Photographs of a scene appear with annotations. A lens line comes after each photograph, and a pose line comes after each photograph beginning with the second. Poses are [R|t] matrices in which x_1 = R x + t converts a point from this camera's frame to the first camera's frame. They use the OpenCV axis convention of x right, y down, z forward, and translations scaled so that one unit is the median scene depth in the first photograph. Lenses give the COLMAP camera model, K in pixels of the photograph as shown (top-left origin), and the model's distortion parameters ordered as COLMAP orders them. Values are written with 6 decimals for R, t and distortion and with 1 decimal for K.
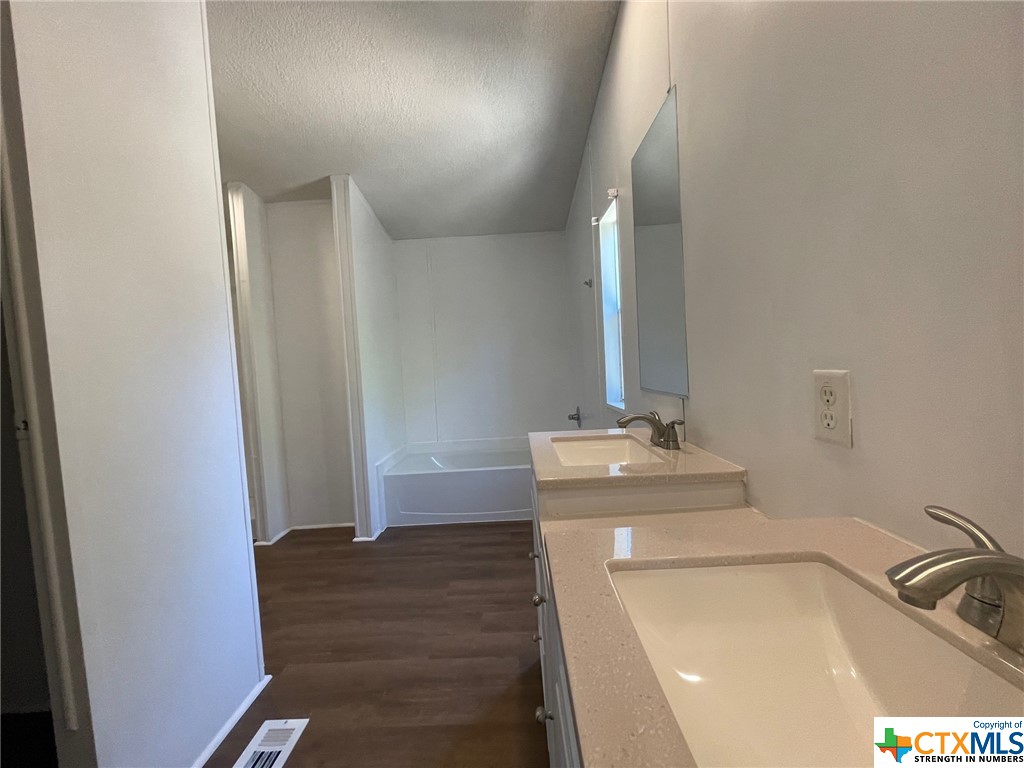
lens RADIAL K [[415.7, 0, 509.8], [0, 415.7, 382.5], [0, 0, 1]] dist [-0.000115, 0.000231]
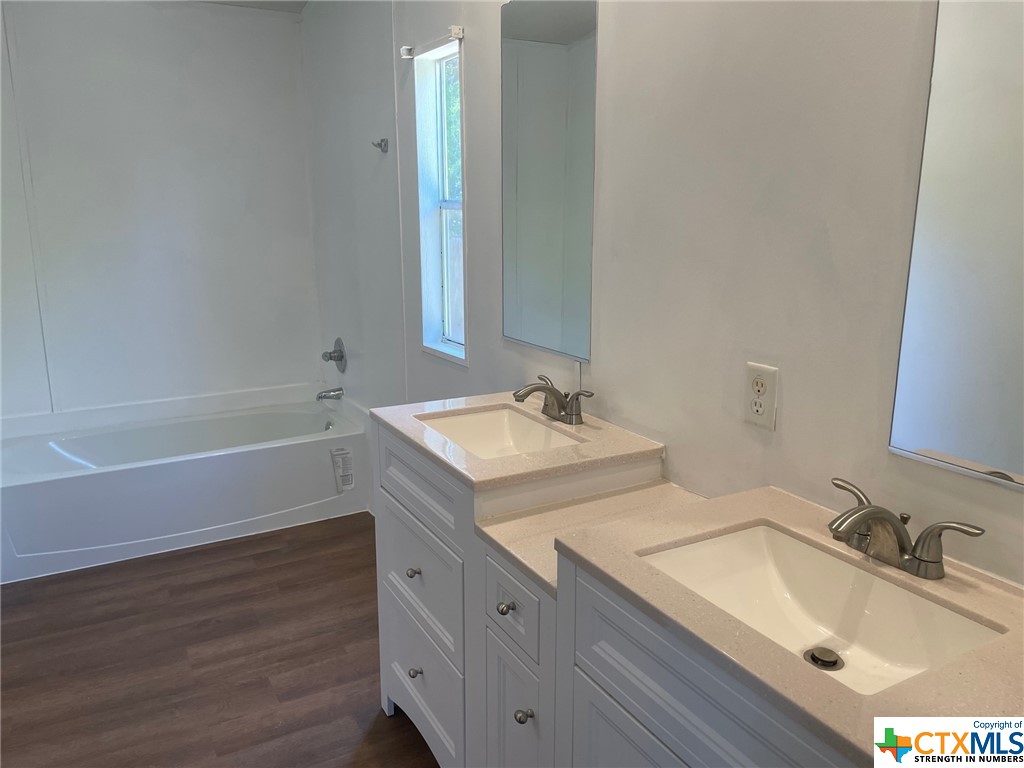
lens RADIAL K [[781.1, 0, 511.4], [0, 781.1, 387.3], [0, 0, 1]] dist [0.050200, -0.002876]
pose [[0.866981, -0.061741, 0.494503, -0.457962], [-0.022376, 0.986472, 0.162395, -0.153228], [-0.497839, -0.151858, 0.853871, -0.262141]]
